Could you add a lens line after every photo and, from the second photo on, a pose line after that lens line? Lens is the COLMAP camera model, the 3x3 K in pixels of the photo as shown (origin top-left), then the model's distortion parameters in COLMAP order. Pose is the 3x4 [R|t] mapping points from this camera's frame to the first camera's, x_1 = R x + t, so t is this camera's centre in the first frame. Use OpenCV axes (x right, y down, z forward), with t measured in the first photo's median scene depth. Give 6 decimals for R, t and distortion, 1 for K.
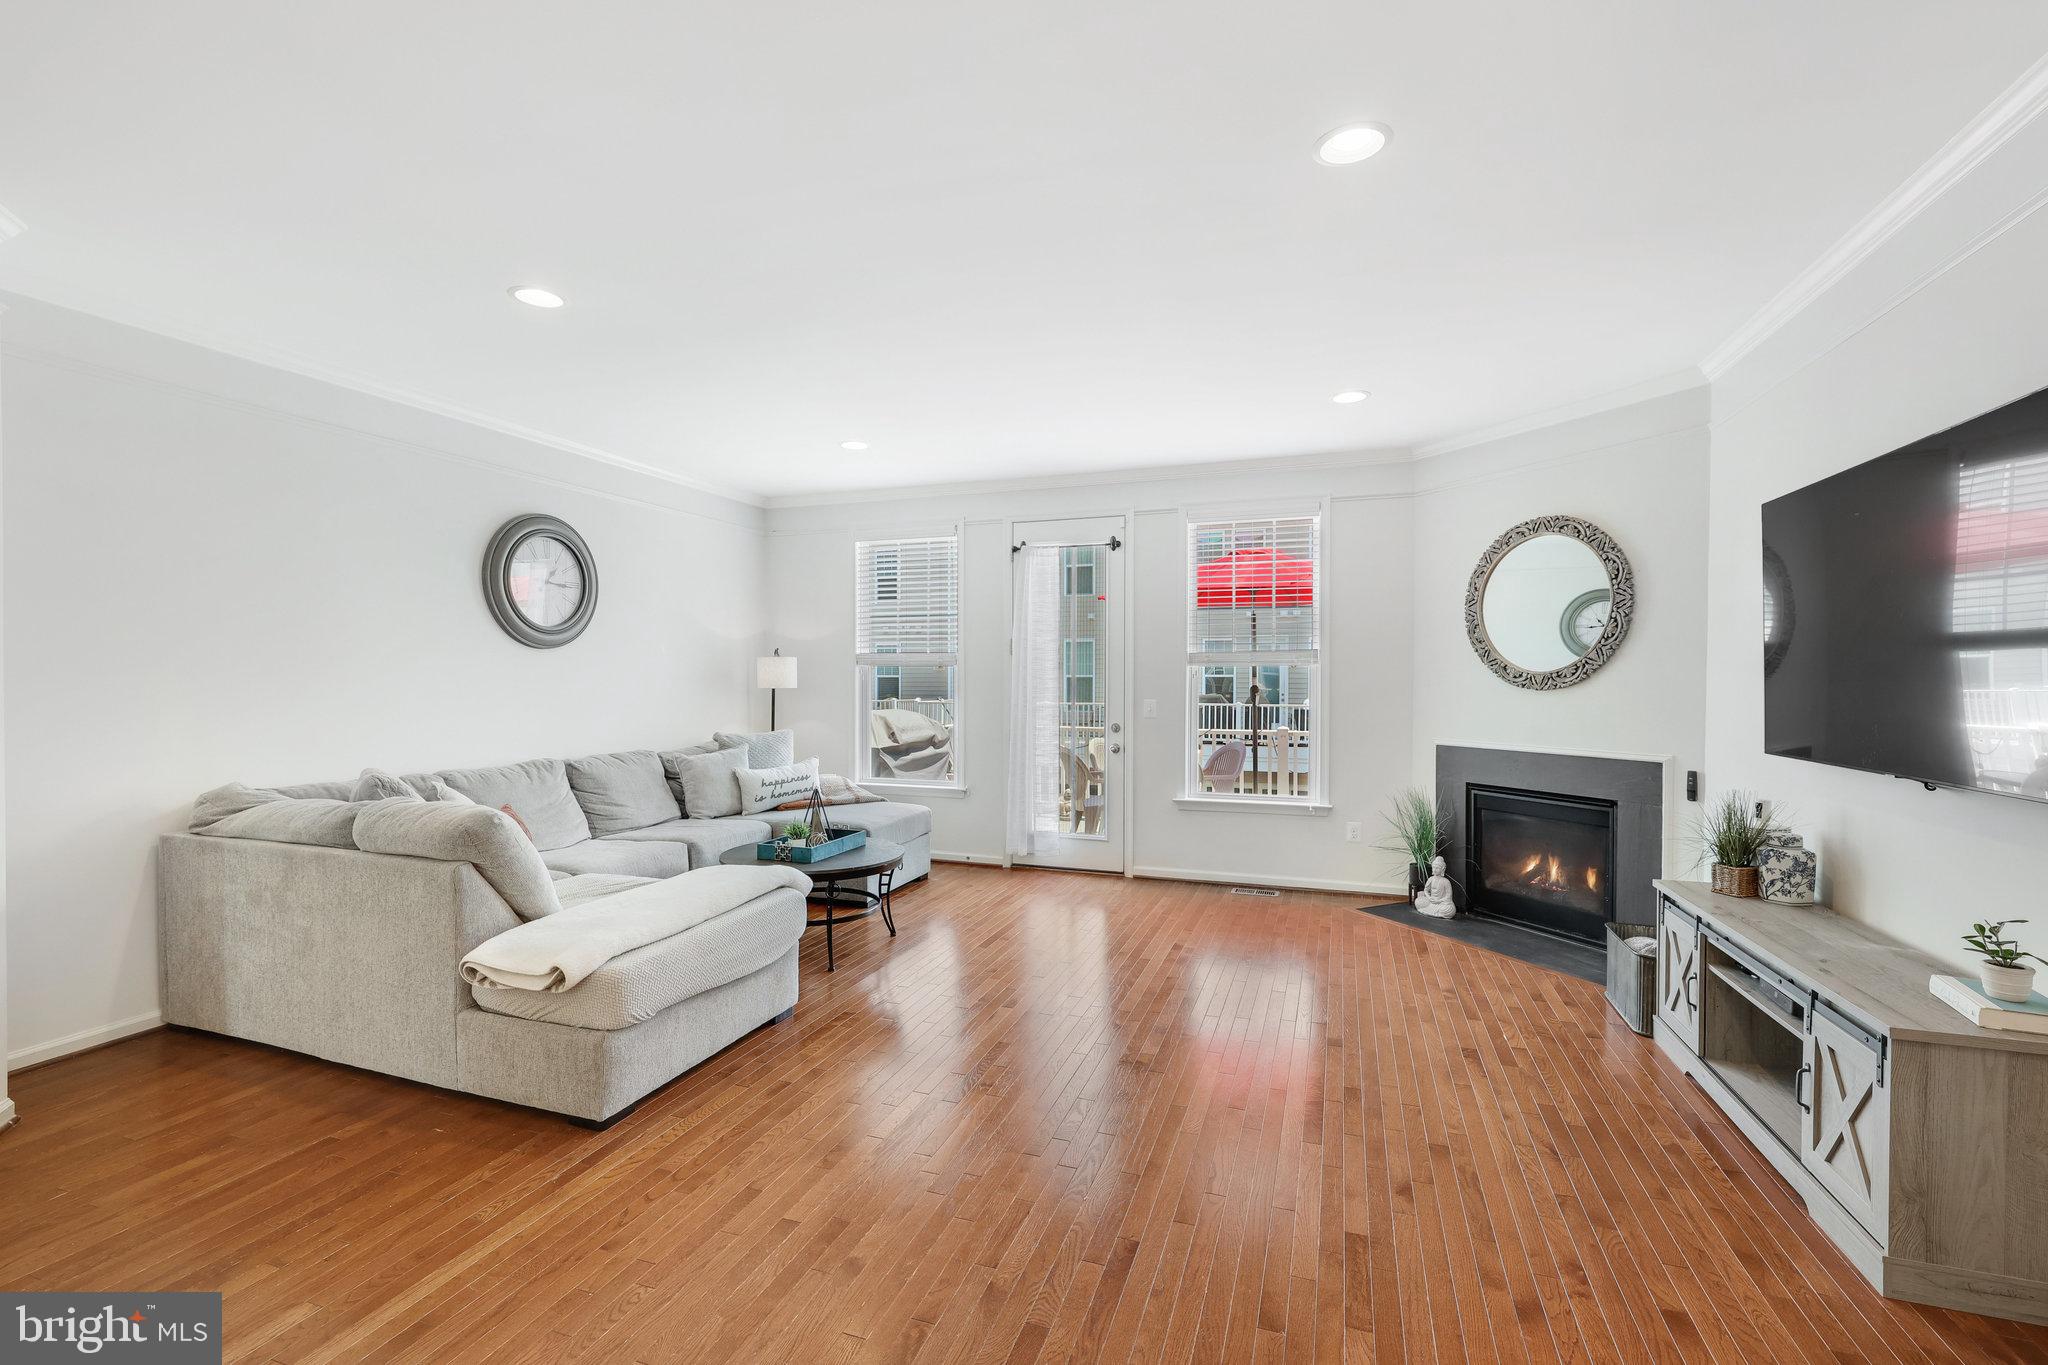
lens RADIAL K [[898.1, 0, 1023.1], [0, 898.1, 681.0], [0, 0, 1]] dist [0.004865, 0.000544]
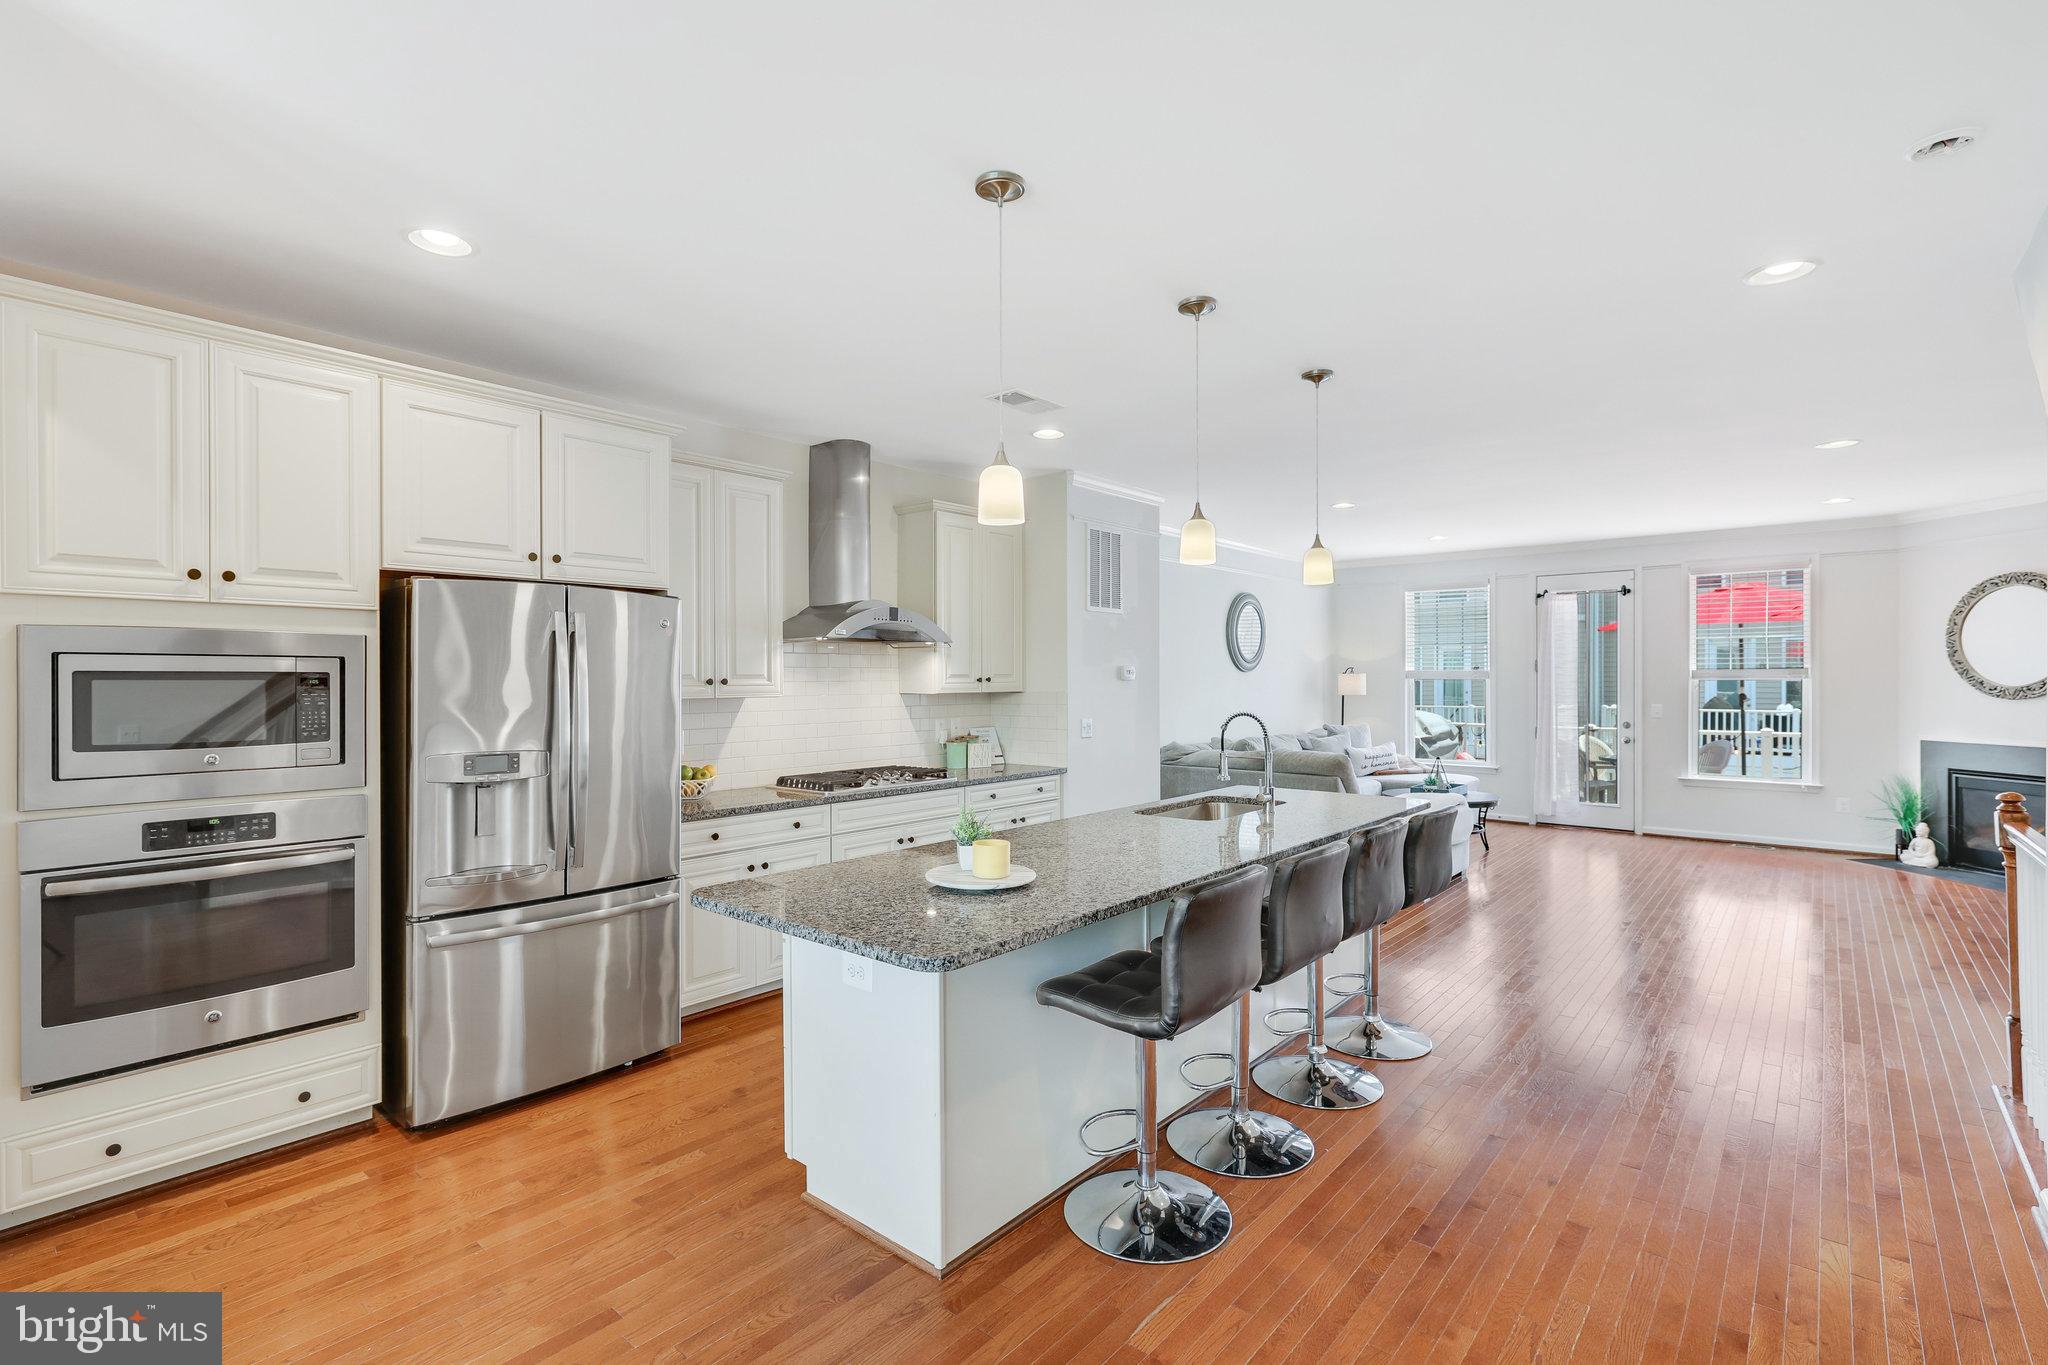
lens RADIAL K [[940.8, 0, 1019.1], [0, 940.8, 678.2], [0, 0, 1]] dist [0.000094, -0.000522]
pose [[0.933242, -0.003773, -0.359230, -0.294153], [0.002177, 0.999986, -0.004845, -0.017003], [0.359243, 0.003739, 0.933237, -0.804937]]
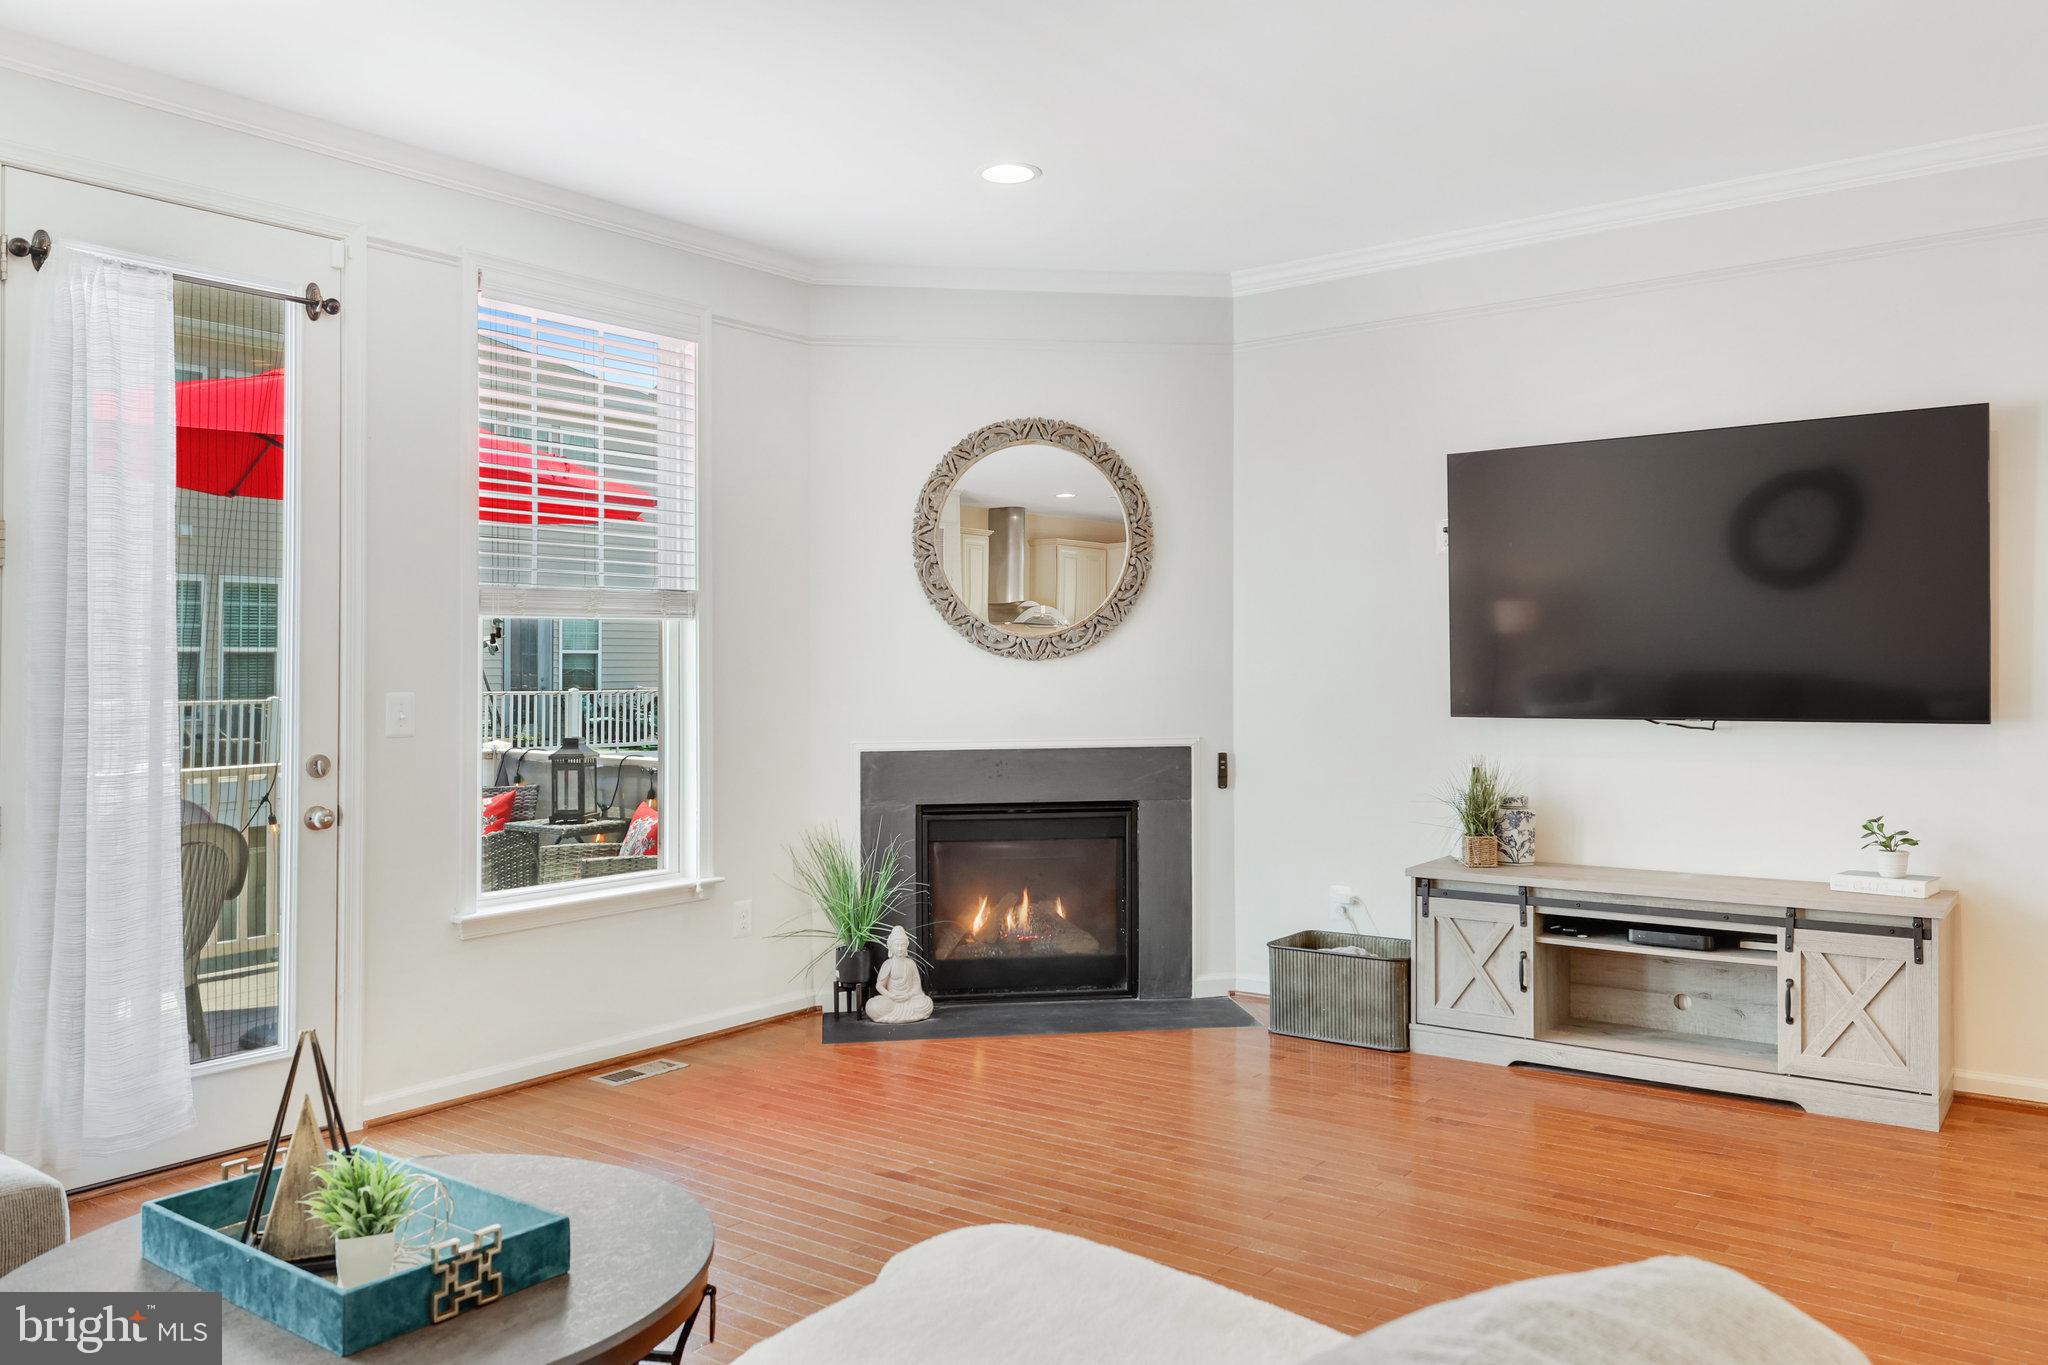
lens RADIAL K [[1529.5, 0, 1029.1], [0, 1529.5, 649.8], [0, 0, 1]] dist [0.001232, 0.000189]
pose [[0.298870, 0.007354, 0.954265, -0.537278], [0.011440, 0.999871, -0.011288, 0.014481], [-0.954225, 0.014291, 0.298747, 0.594201]]
